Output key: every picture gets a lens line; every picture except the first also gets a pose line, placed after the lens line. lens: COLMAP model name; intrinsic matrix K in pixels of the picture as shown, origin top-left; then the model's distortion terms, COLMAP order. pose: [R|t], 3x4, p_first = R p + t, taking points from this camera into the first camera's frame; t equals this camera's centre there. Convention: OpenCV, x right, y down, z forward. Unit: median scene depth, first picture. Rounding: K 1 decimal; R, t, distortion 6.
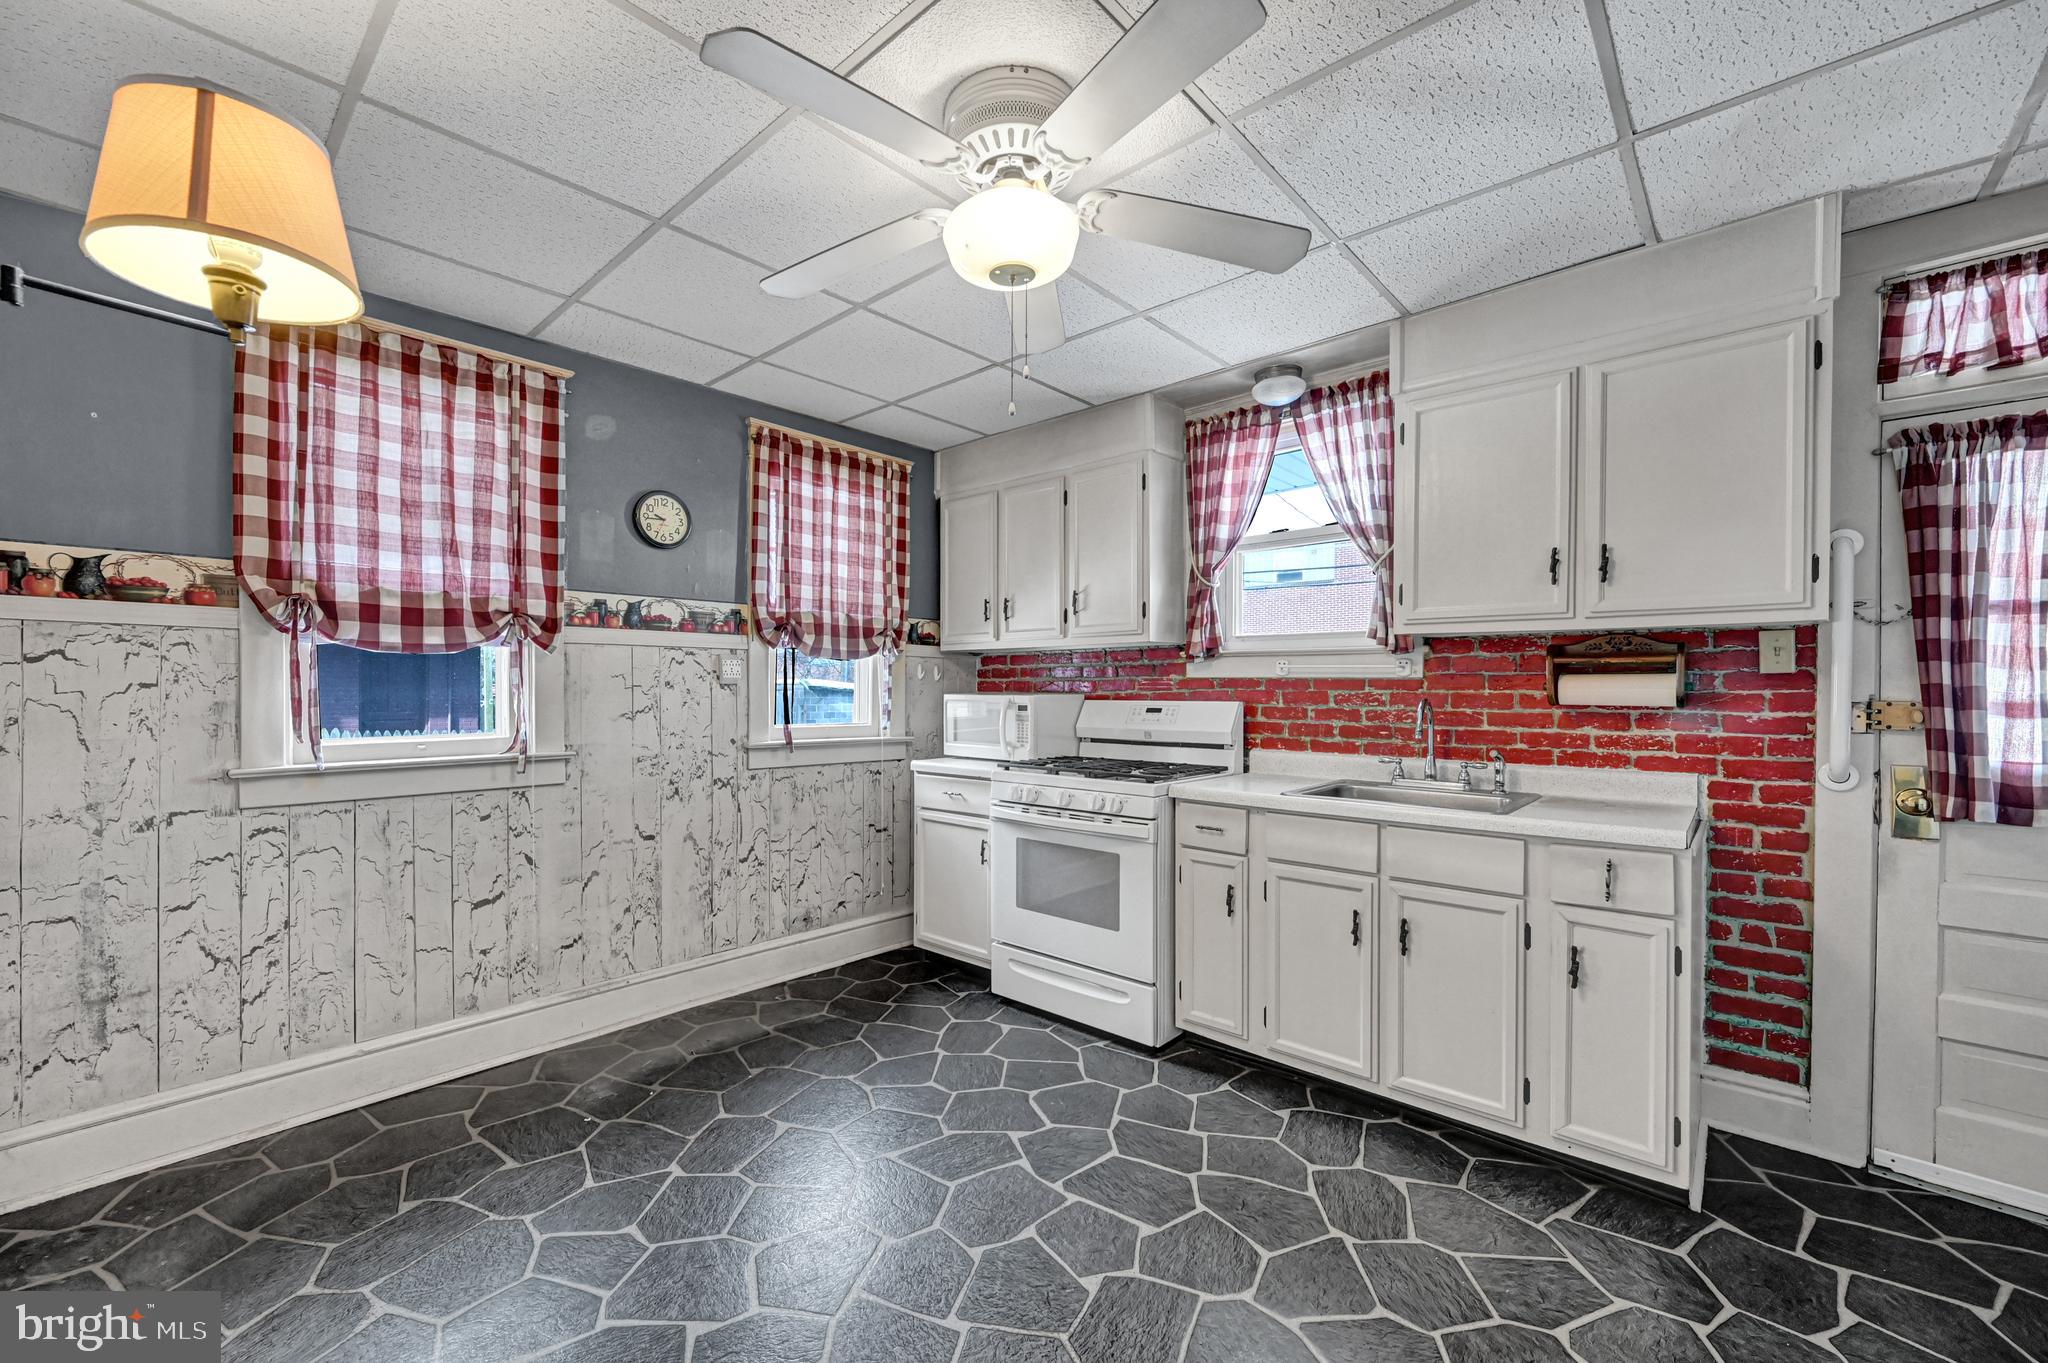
lens RADIAL K [[816.1, 0, 1021.2], [0, 816.1, 697.2], [0, 0, 1]] dist [-0.000847, -0.000013]
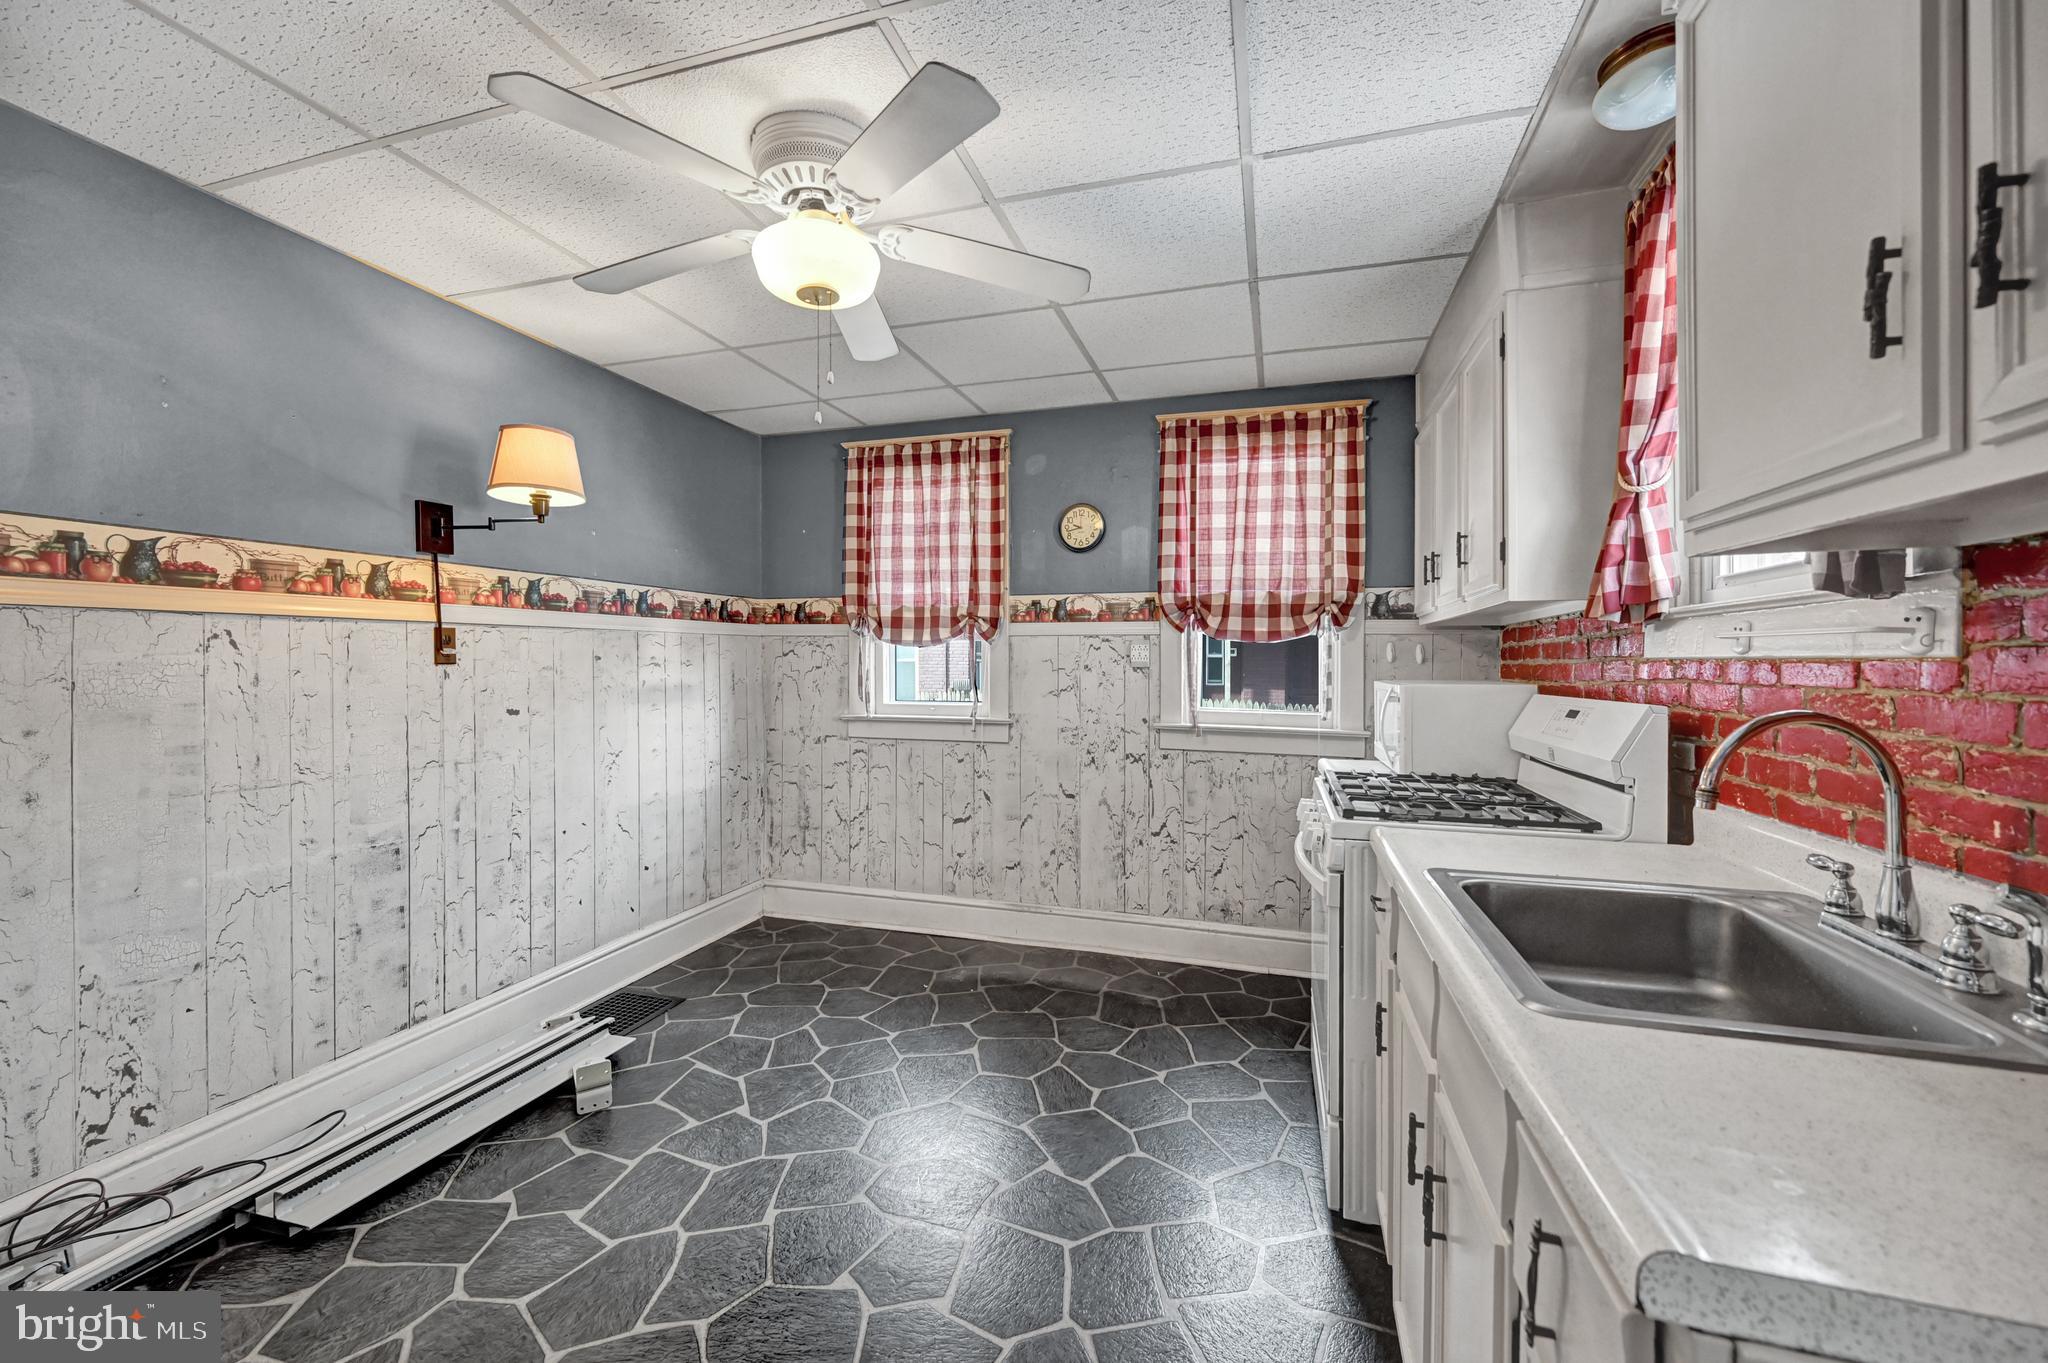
lens RADIAL K [[816.2, 0, 1025.2], [0, 816.2, 666.0], [0, 0, 1]] dist [-0.000906, 0.000040]
pose [[0.424501, 0.002093, -0.905425, 0.611967], [-0.015790, 0.999862, -0.005091, -0.011050], [0.905290, 0.016458, 0.424476, 0.443217]]
